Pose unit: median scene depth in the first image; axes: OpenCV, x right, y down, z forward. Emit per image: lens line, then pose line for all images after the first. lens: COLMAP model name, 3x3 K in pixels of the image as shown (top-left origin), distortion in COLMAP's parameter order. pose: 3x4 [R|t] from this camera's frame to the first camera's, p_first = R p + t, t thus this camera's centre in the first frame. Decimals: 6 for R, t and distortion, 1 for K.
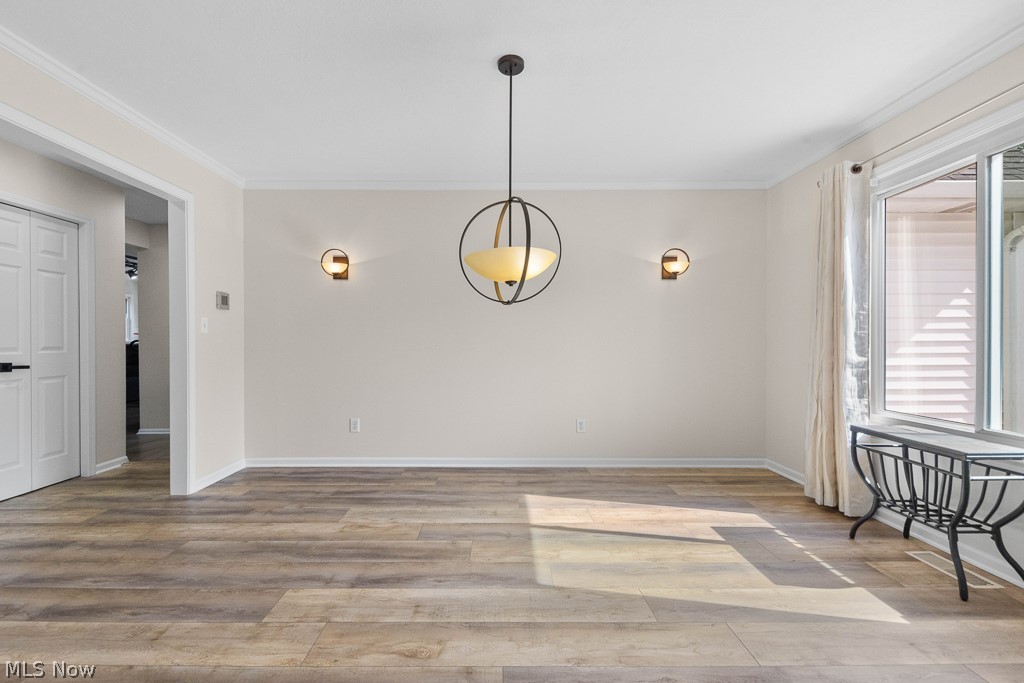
lens RADIAL K [[450.7, 0, 513.7], [0, 450.7, 345.9], [0, 0, 1]] dist [0.007905, 0.000332]
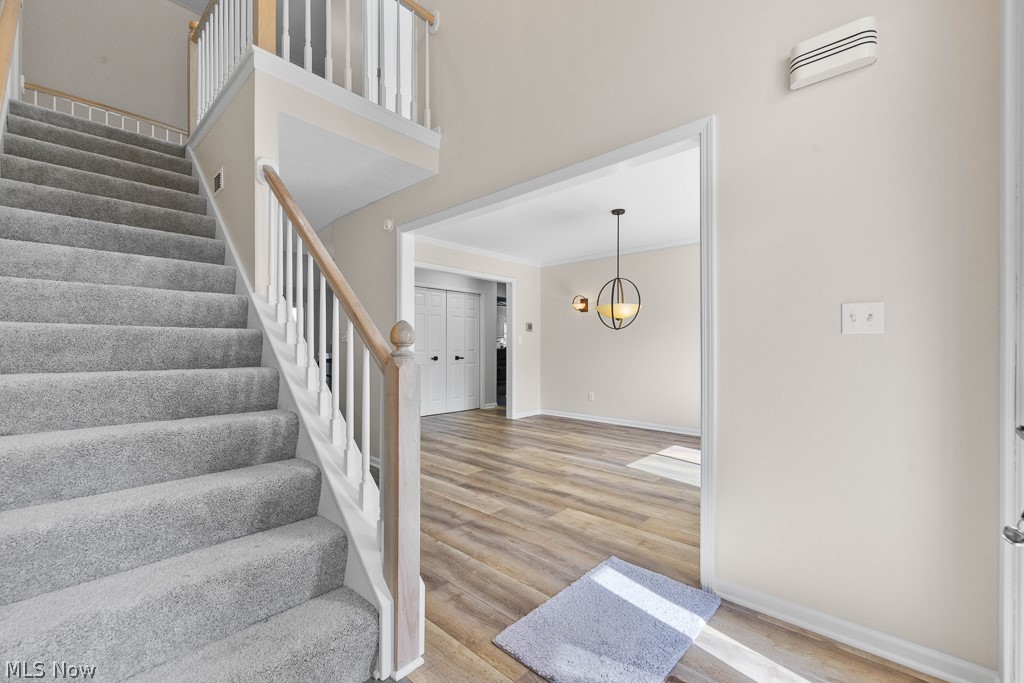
lens RADIAL K [[420.2, 0, 509.9], [0, 420.2, 345.5], [0, 0, 1]] dist [0.003618, -0.002119]
pose [[0.742292, -0.001500, -0.670075, 0.659491], [-0.006627, 0.999932, -0.009581, -0.000915], [0.670044, 0.011552, 0.742232, -0.530181]]
